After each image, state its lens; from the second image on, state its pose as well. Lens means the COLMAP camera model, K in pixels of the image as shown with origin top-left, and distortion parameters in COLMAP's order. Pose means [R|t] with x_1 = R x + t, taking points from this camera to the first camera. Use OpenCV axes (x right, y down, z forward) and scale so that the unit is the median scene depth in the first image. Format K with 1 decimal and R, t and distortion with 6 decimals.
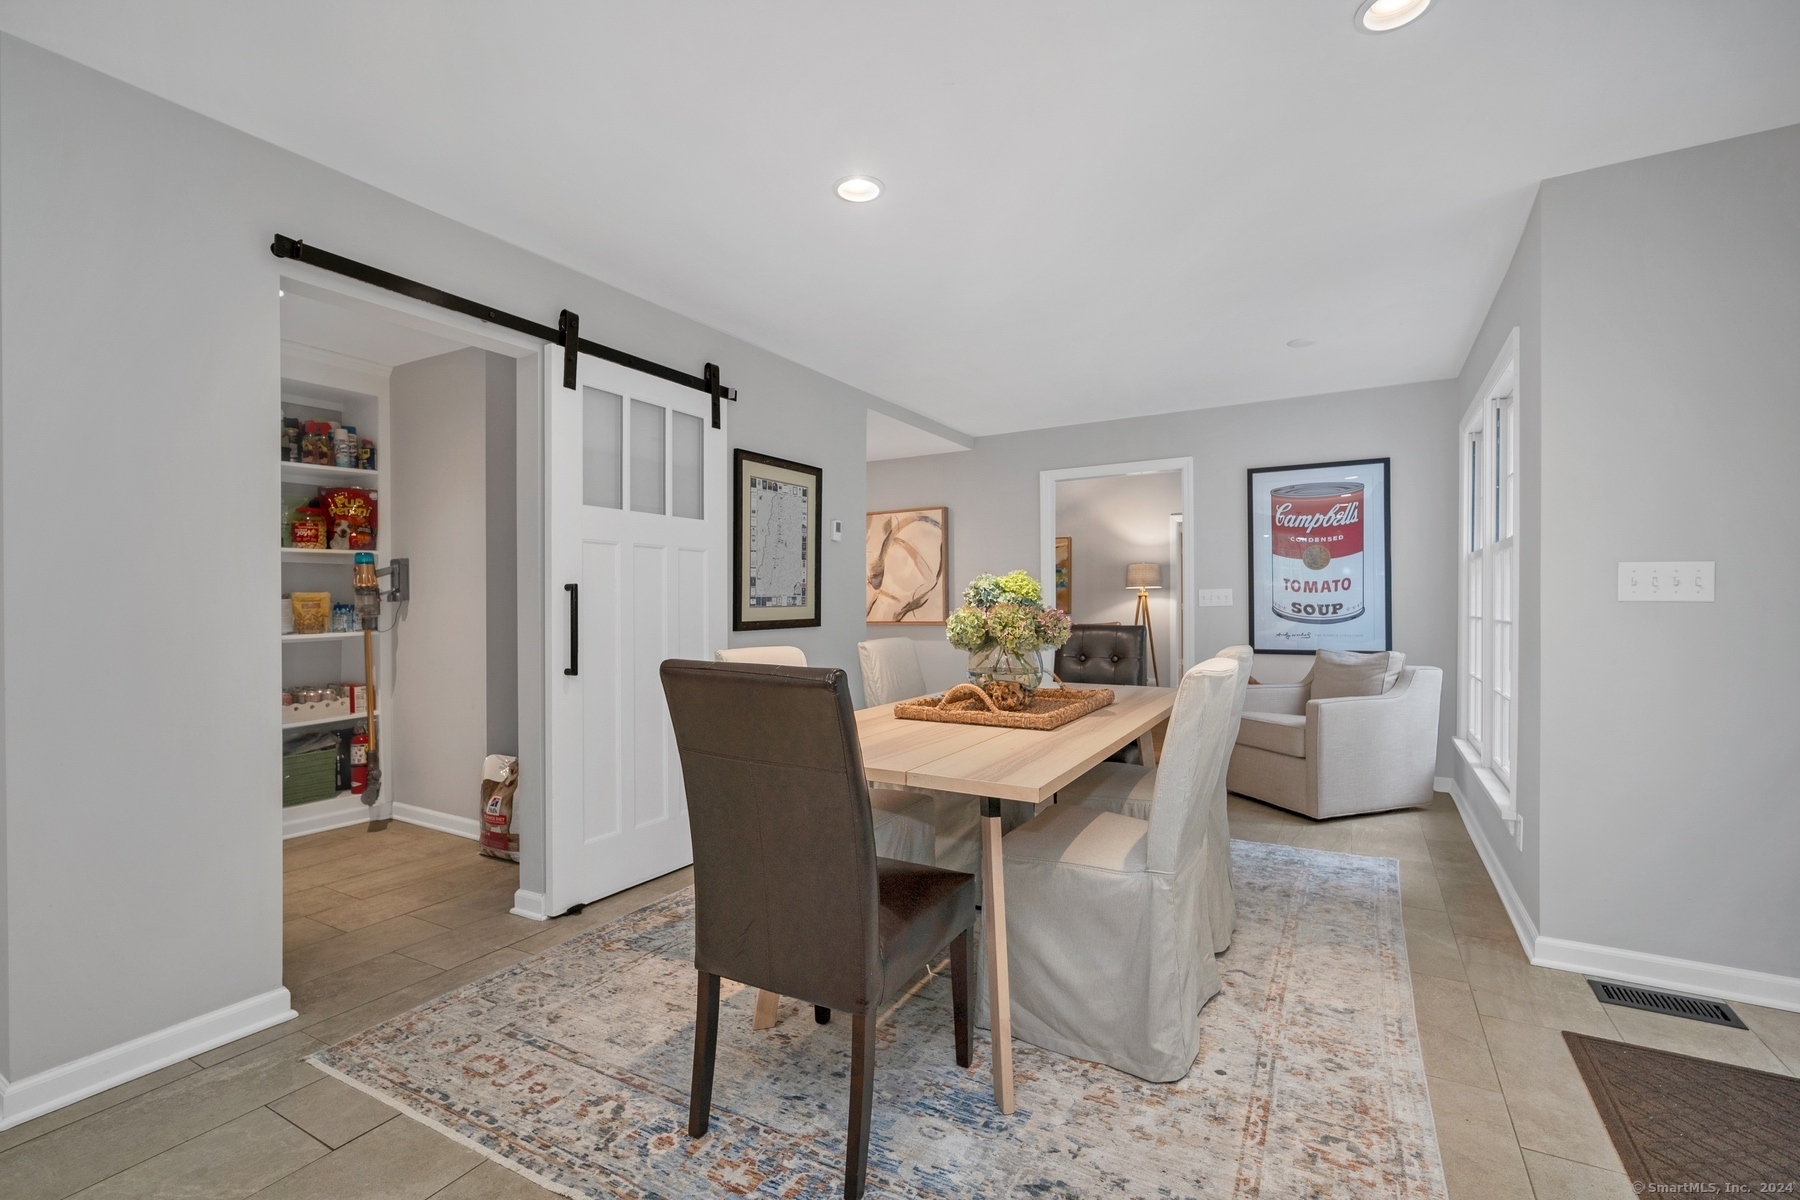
lens RADIAL K [[804.4, 0, 893.6], [0, 804.4, 596.3], [0, 0, 1]] dist [-0.001180, 0.000205]
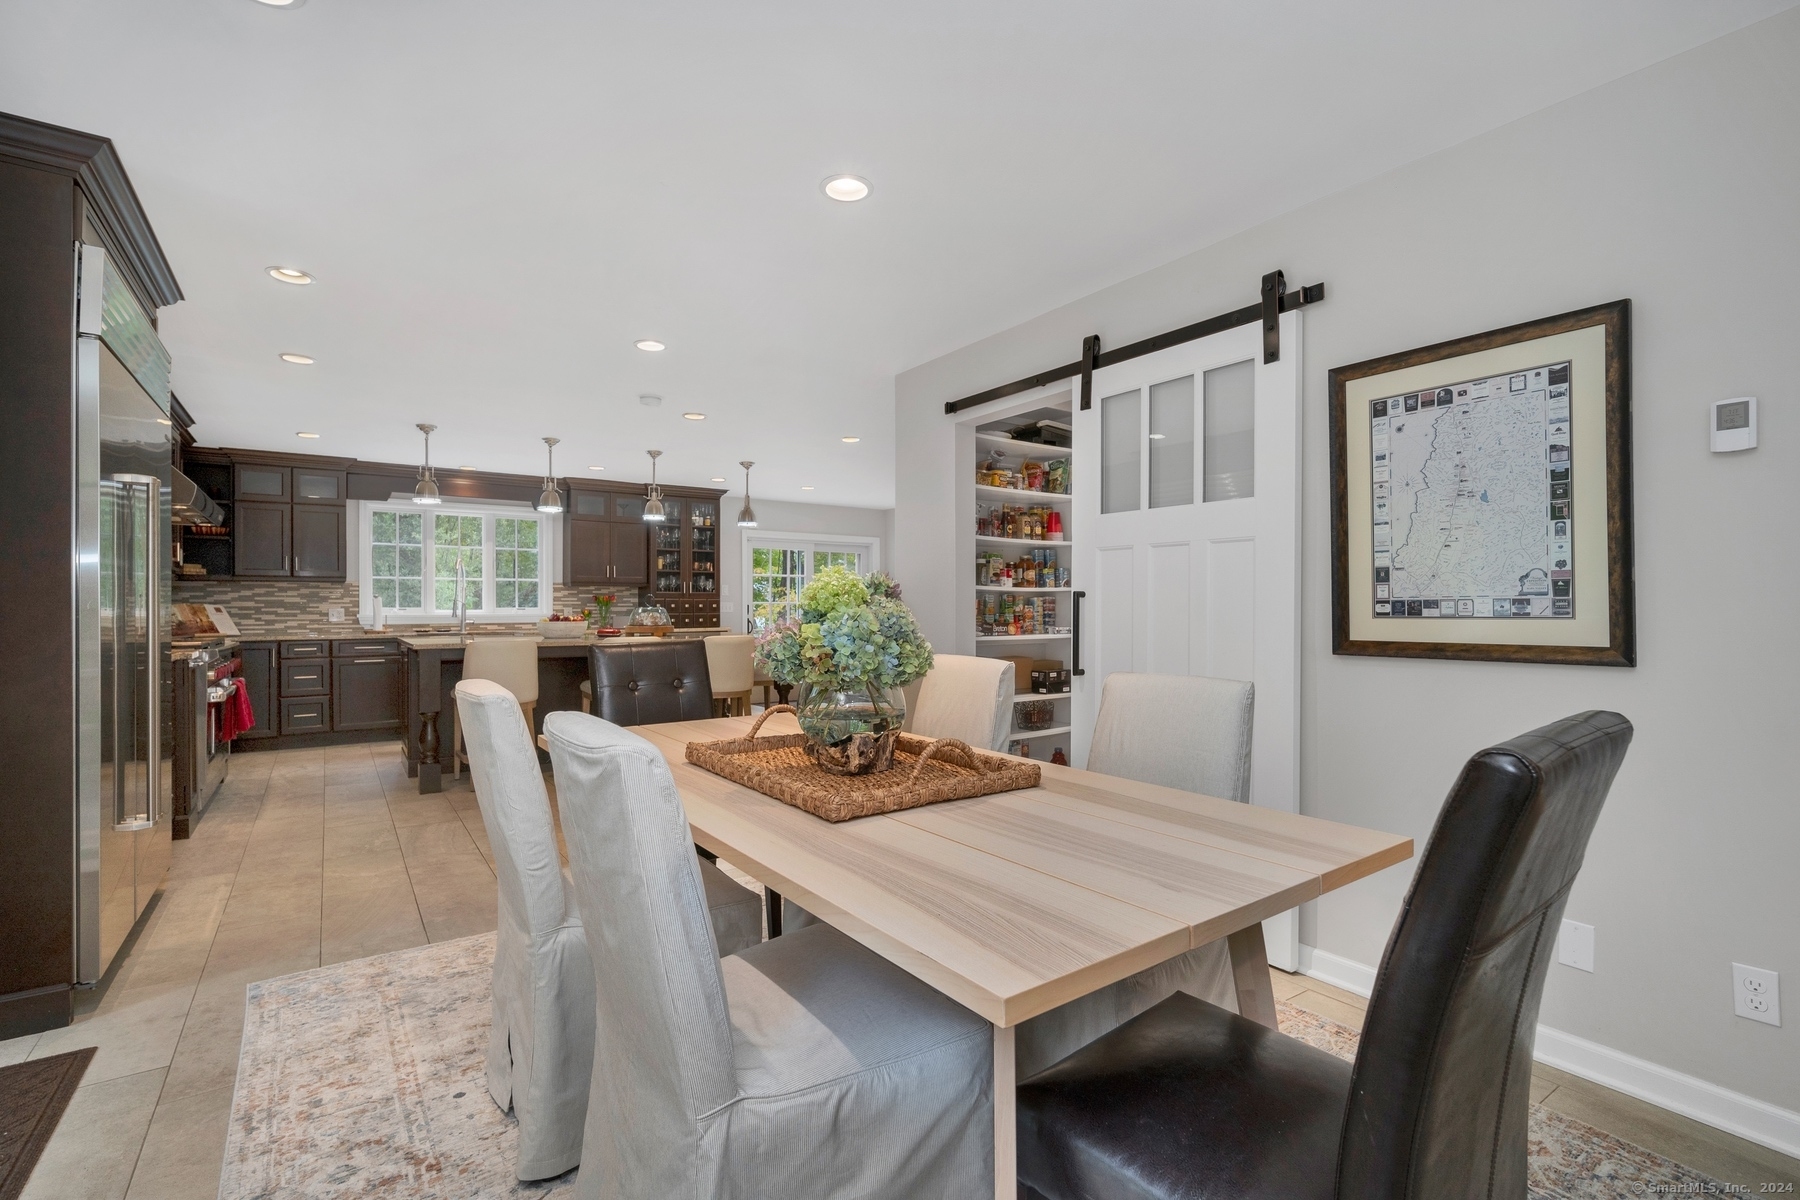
lens RADIAL K [[804.4, 0, 893.0], [0, 804.4, 606.5], [0, 0, 1]] dist [-0.001180, 0.000205]
pose [[-0.418990, 0.005979, -0.907971, 0.515975], [0.009440, 0.999953, 0.002229, 0.000631], [0.907942, -0.007637, -0.419027, 0.913078]]
